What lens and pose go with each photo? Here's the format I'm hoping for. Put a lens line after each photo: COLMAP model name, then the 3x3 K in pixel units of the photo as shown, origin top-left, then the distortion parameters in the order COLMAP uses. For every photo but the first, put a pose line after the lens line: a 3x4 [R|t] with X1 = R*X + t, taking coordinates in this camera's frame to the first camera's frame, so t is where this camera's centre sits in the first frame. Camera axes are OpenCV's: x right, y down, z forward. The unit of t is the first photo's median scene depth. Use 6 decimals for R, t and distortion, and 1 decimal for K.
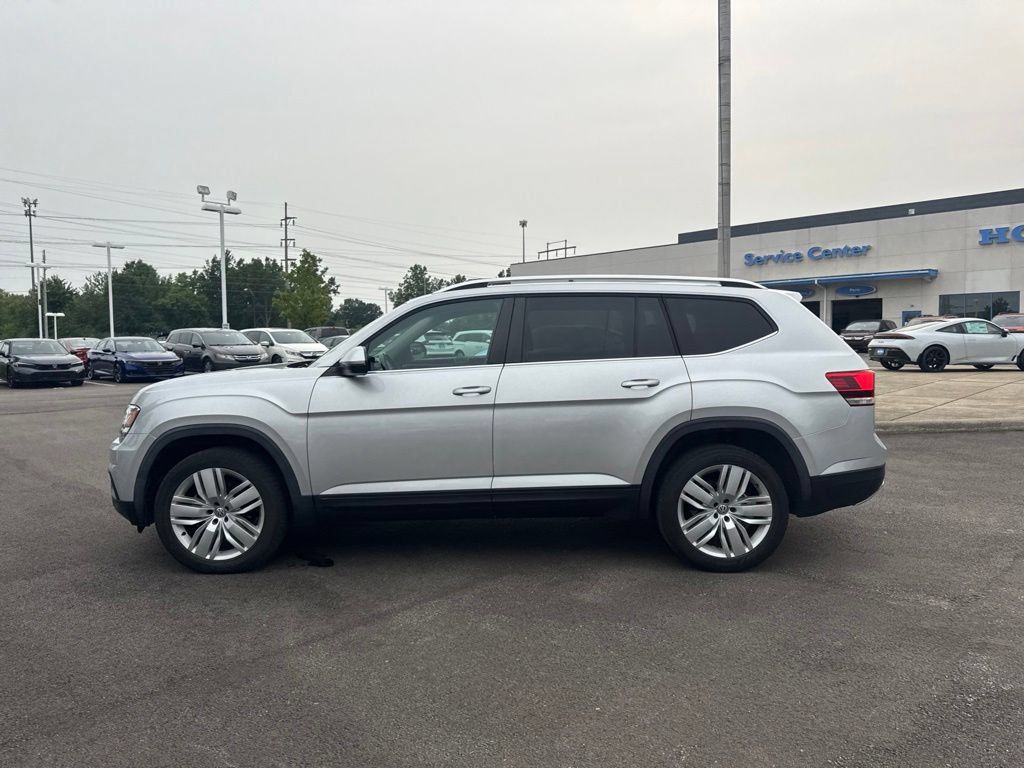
lens RADIAL K [[674.2, 0, 505.4], [0, 674.2, 382.9], [0, 0, 1]] dist [0.040857, -0.032665]
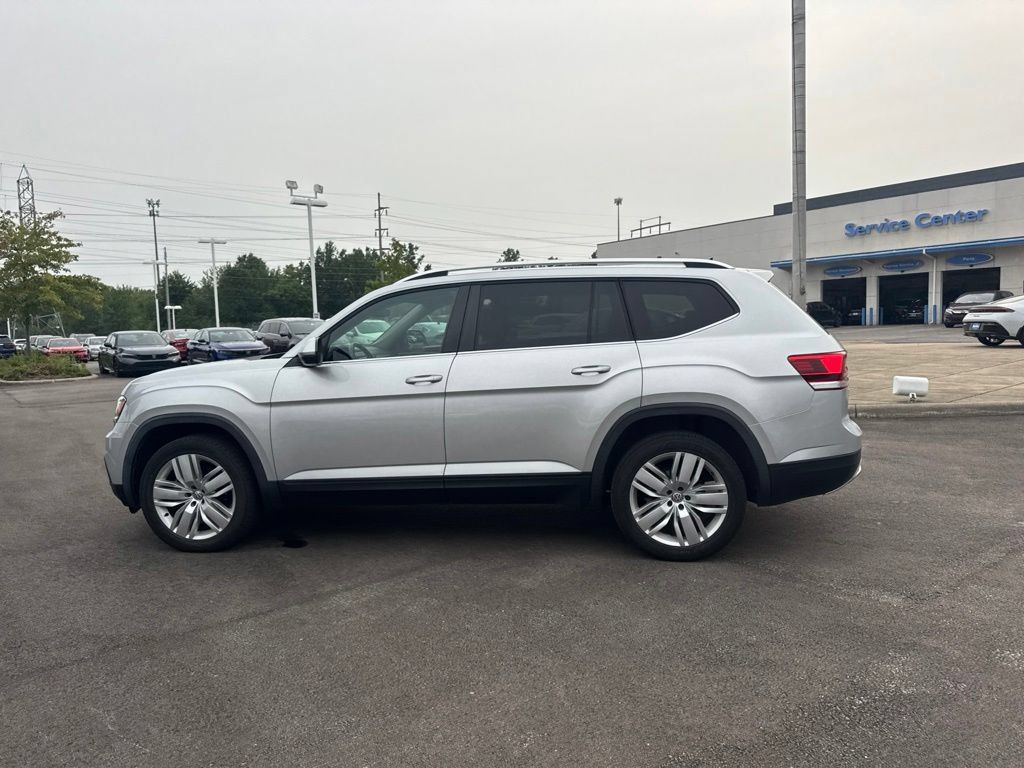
lens RADIAL K [[674.2, 0, 513.6], [0, 674.2, 386.5], [0, 0, 1]] dist [0.040857, -0.032665]
pose [[0.991466, -0.010285, -0.129959, 0.214821], [0.014301, 0.999447, 0.030008, -0.005949], [0.129578, -0.031611, 0.991065, 0.008277]]
